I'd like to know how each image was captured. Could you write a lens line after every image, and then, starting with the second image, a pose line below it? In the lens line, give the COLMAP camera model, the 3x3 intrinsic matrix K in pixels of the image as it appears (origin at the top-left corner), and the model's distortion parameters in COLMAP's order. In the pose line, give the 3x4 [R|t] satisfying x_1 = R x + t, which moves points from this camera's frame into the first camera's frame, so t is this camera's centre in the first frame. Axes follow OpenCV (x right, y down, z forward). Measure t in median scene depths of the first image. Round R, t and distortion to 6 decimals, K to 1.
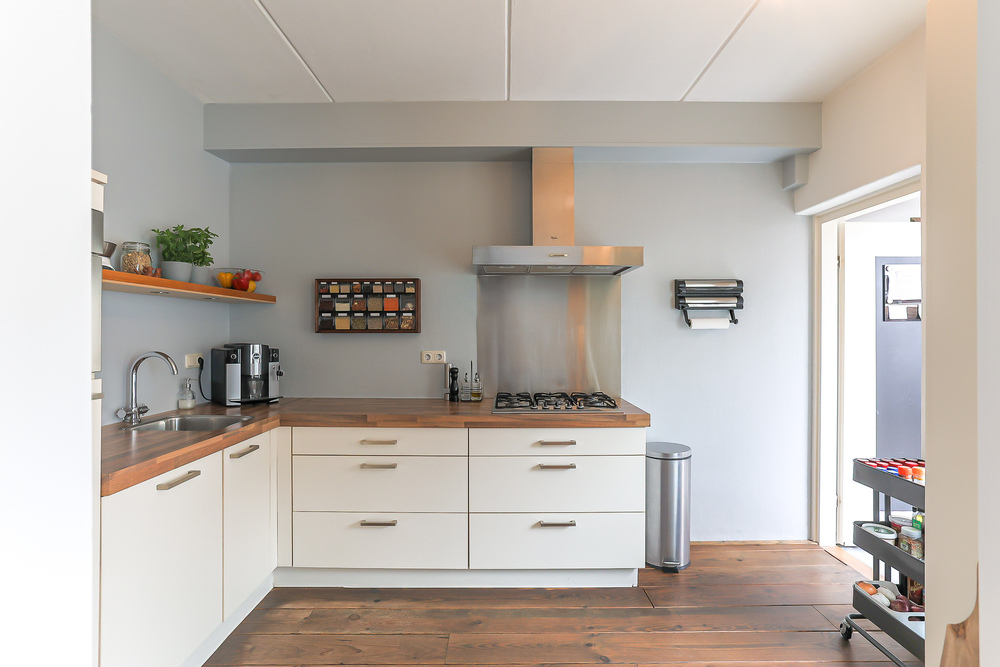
lens RADIAL K [[495.1, 0, 500.0], [0, 495.1, 333.5], [0, 0, 1]] dist [0.000779, 0.000600]
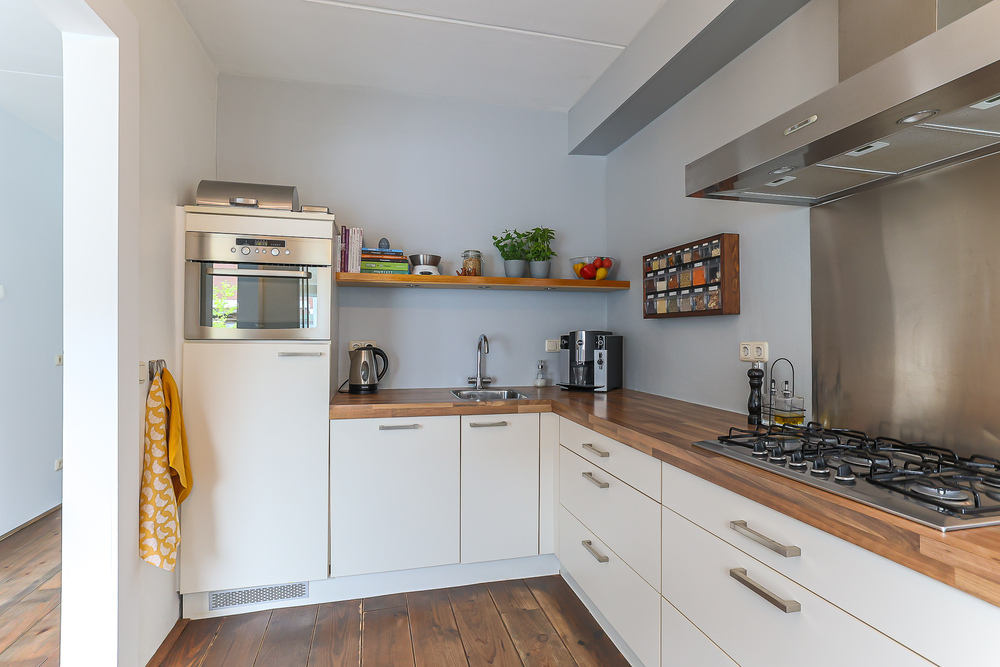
lens RADIAL K [[506.0, 0, 500.0], [0, 506.0, 333.5], [0, 0, 1]] dist [-0.000439, 0.000185]
pose [[0.250992, -0.001399, -0.967988, 0.429184], [-0.002939, 0.999993, -0.002208, 0.027851], [0.967985, 0.003399, 0.250986, 0.541950]]
